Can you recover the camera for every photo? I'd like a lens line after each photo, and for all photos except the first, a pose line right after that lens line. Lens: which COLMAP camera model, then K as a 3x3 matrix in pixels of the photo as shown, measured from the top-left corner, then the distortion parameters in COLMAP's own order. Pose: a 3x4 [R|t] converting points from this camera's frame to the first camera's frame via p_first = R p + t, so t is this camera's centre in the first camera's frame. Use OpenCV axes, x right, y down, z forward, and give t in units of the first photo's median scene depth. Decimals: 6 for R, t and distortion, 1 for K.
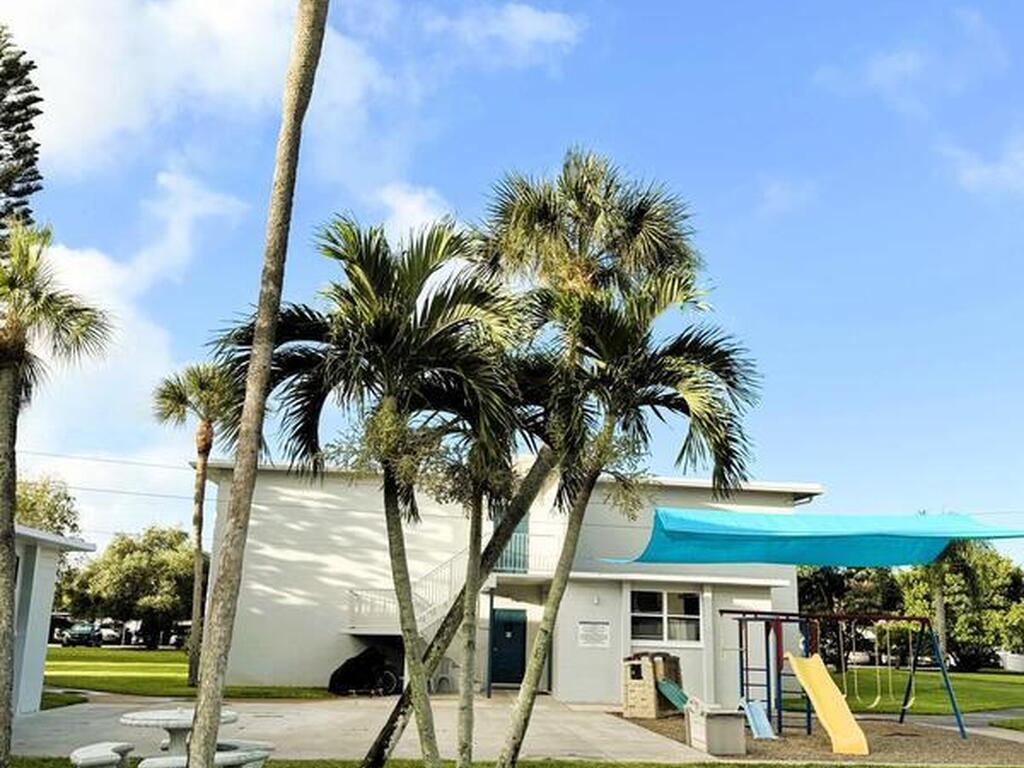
lens RADIAL K [[1036.0, 0, 512.0], [0, 1036.0, 384.0], [0, 0, 1]] dist [0.043717, 0.001265]
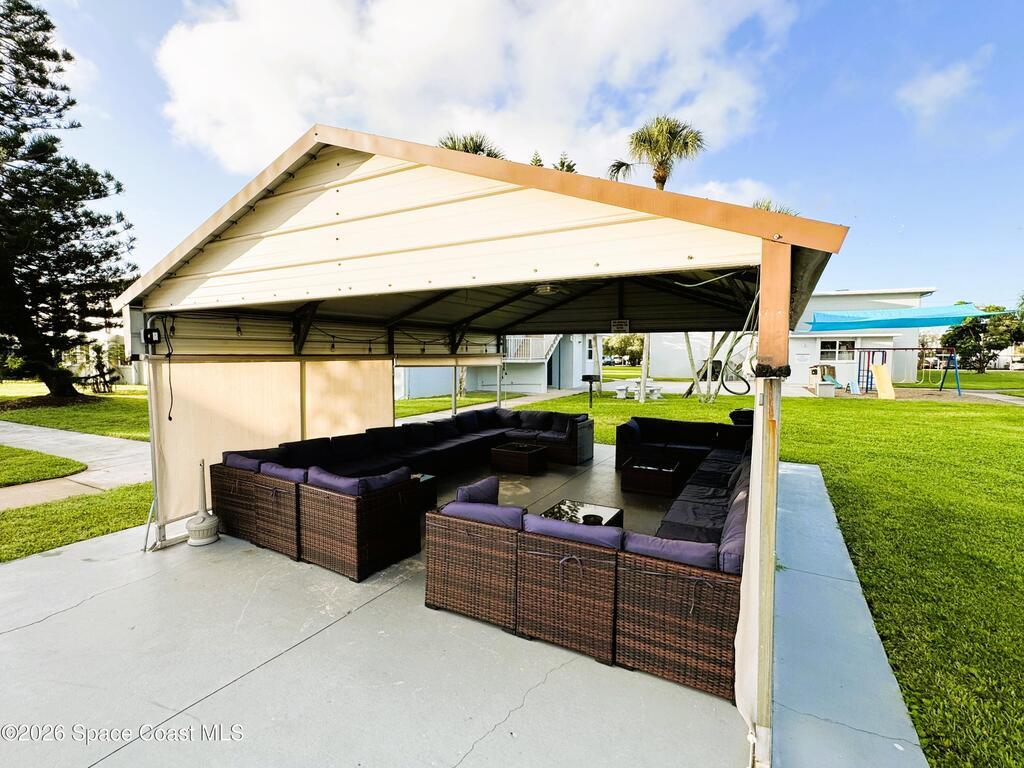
lens RADIAL K [[481.2, 0, 512.0], [0, 481.2, 384.0], [0, 0, 1]] dist [-0.001352, 0.000189]
pose [[0.840515, 0.008340, -0.541723, 0.116008], [0.143914, 0.960524, 0.238079, -0.077612], [0.522324, -0.278071, 0.806135, -0.320584]]
